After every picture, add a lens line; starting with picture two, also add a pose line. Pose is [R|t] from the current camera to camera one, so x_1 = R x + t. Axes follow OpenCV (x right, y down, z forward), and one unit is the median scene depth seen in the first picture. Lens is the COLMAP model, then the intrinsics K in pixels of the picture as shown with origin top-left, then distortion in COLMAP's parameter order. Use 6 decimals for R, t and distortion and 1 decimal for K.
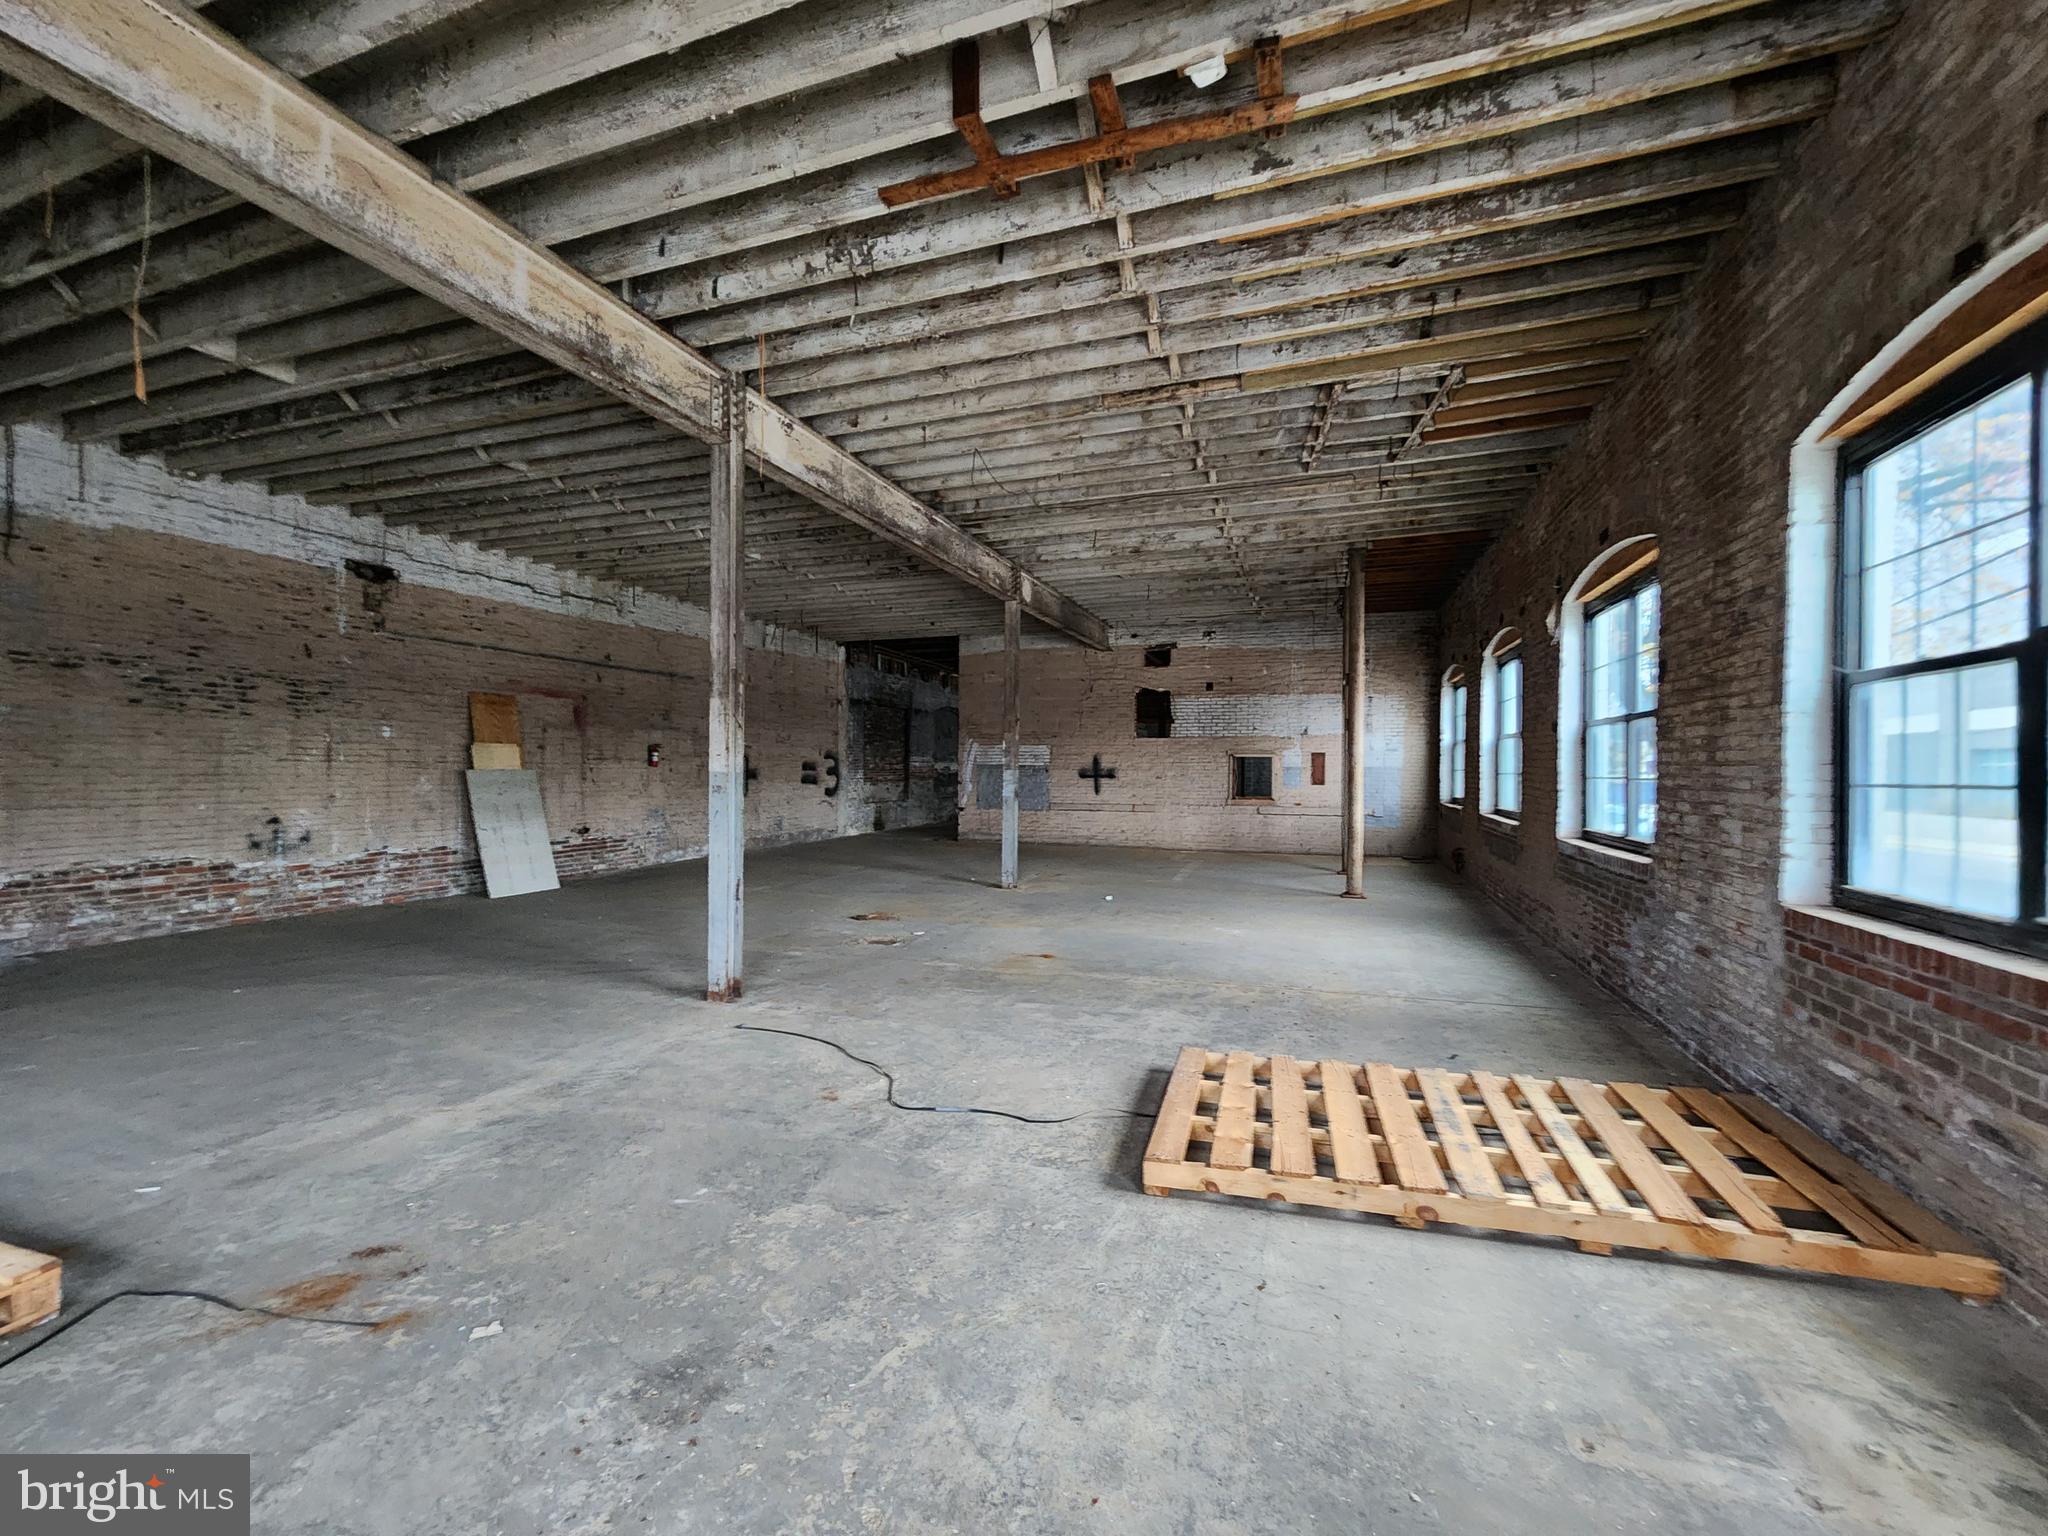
lens RADIAL K [[835.0, 0, 1045.2], [0, 835.0, 772.6], [0, 0, 1]] dist [-0.004275, 0.001976]
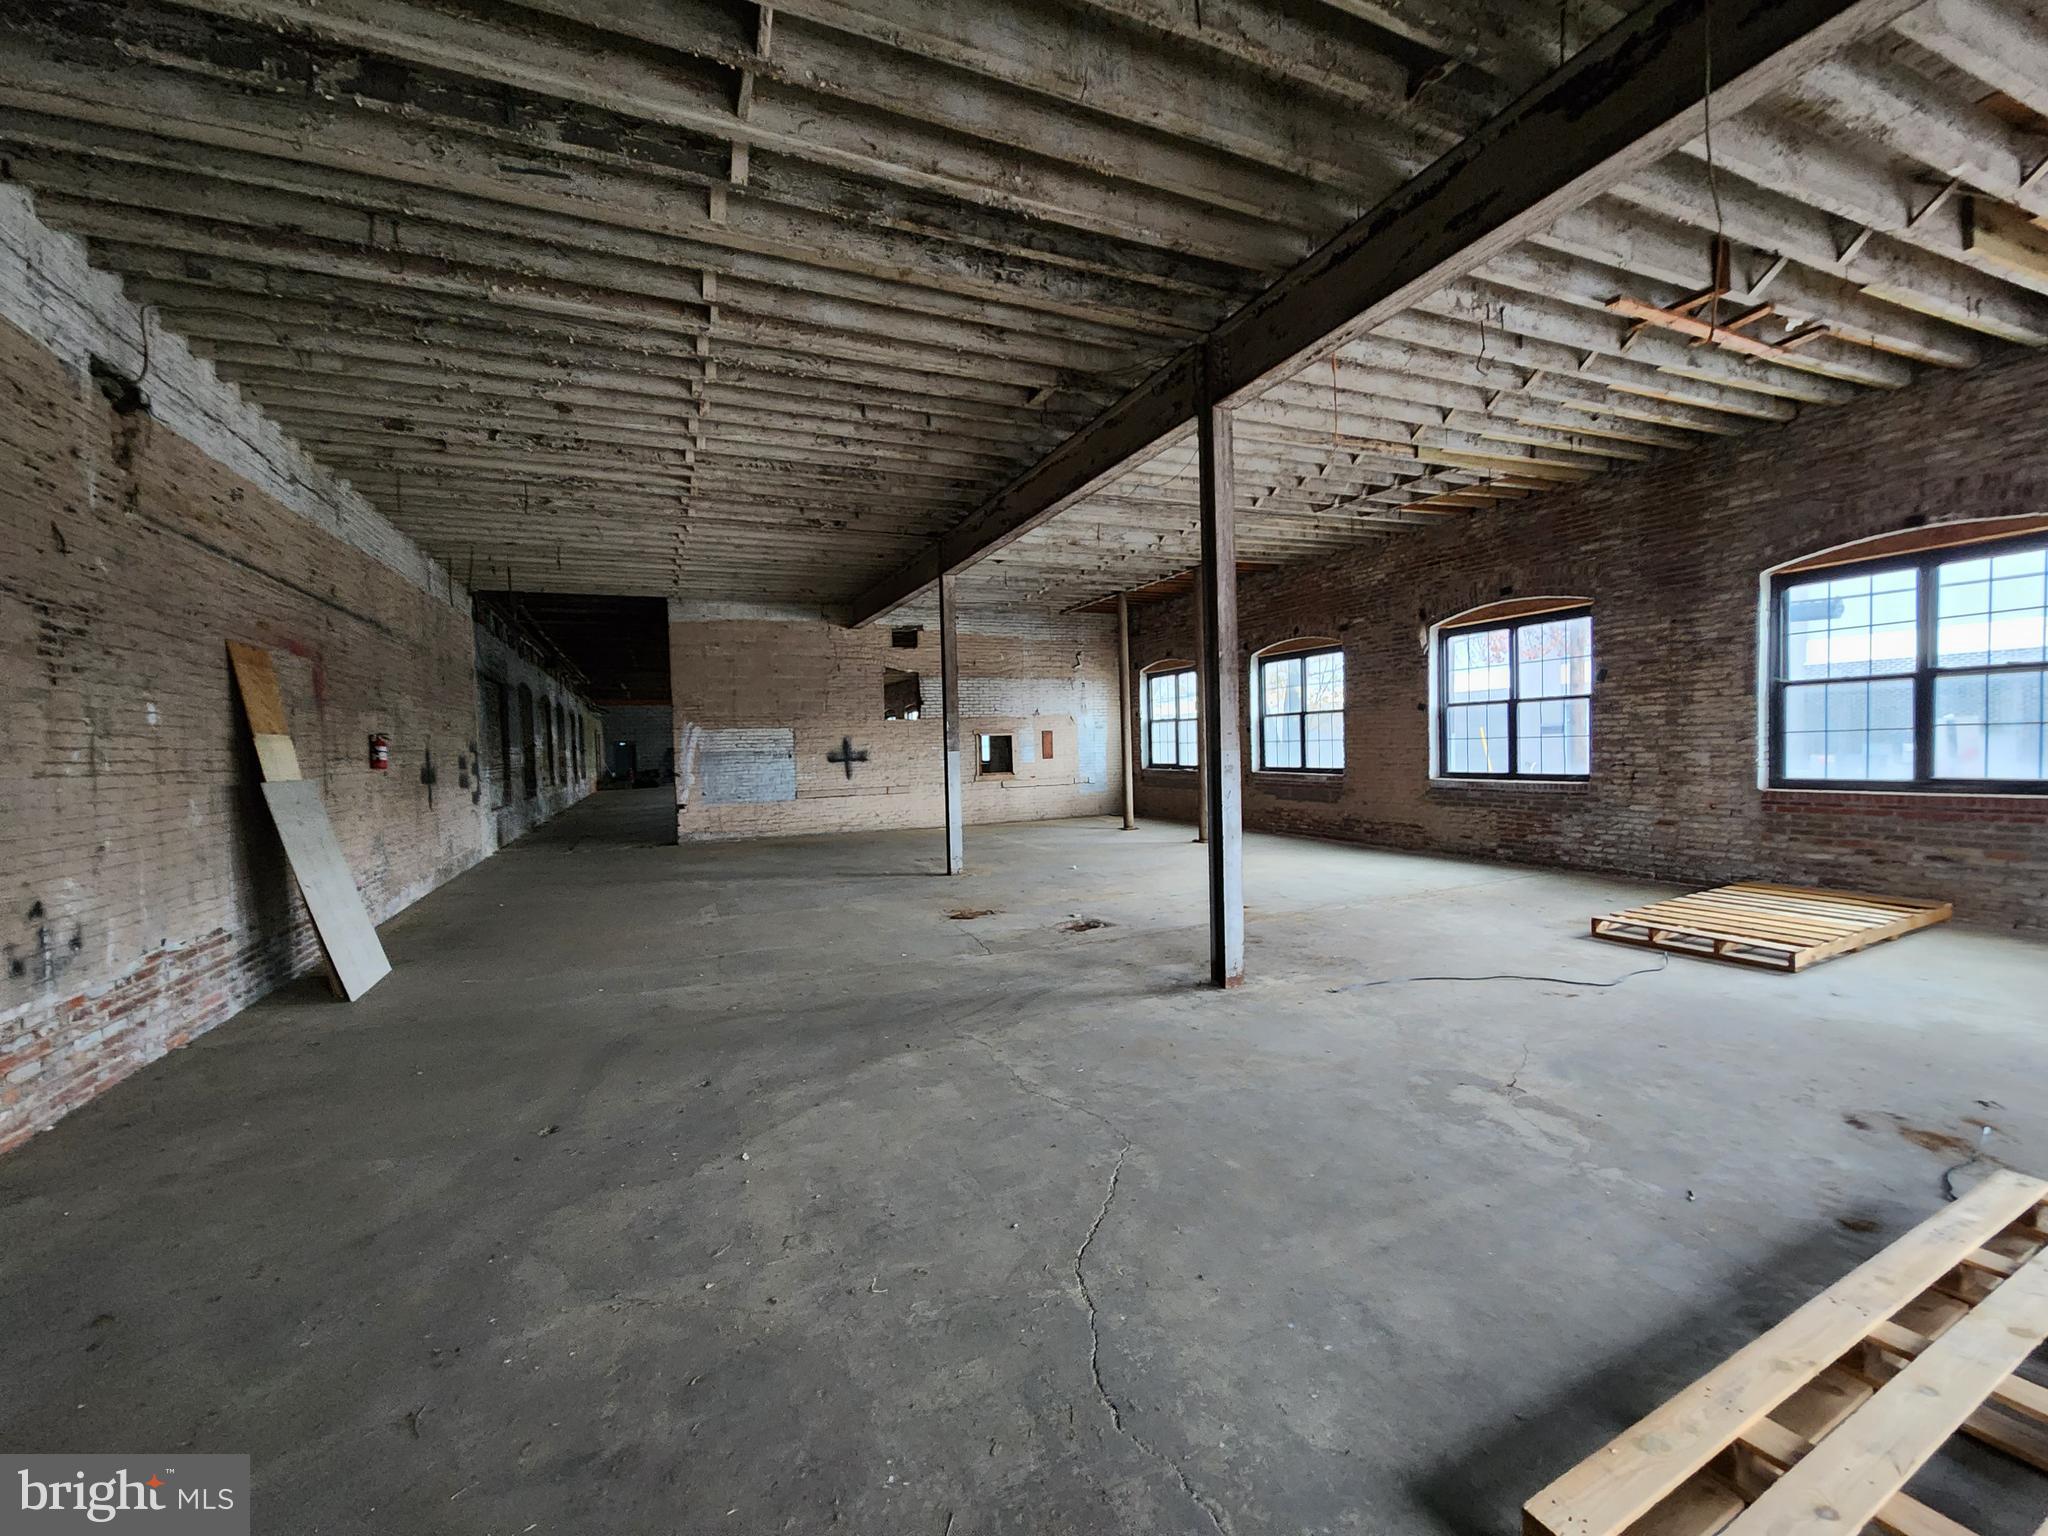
lens RADIAL K [[835.0, 0, 1028.5], [0, 835.0, 773.4], [0, 0, 1]] dist [-0.004275, 0.001976]
pose [[0.735800, -0.051731, 0.675221, -0.733022], [0.037490, 0.998661, 0.035657, -0.010851], [-0.676161, -0.000922, 0.736753, 0.266844]]
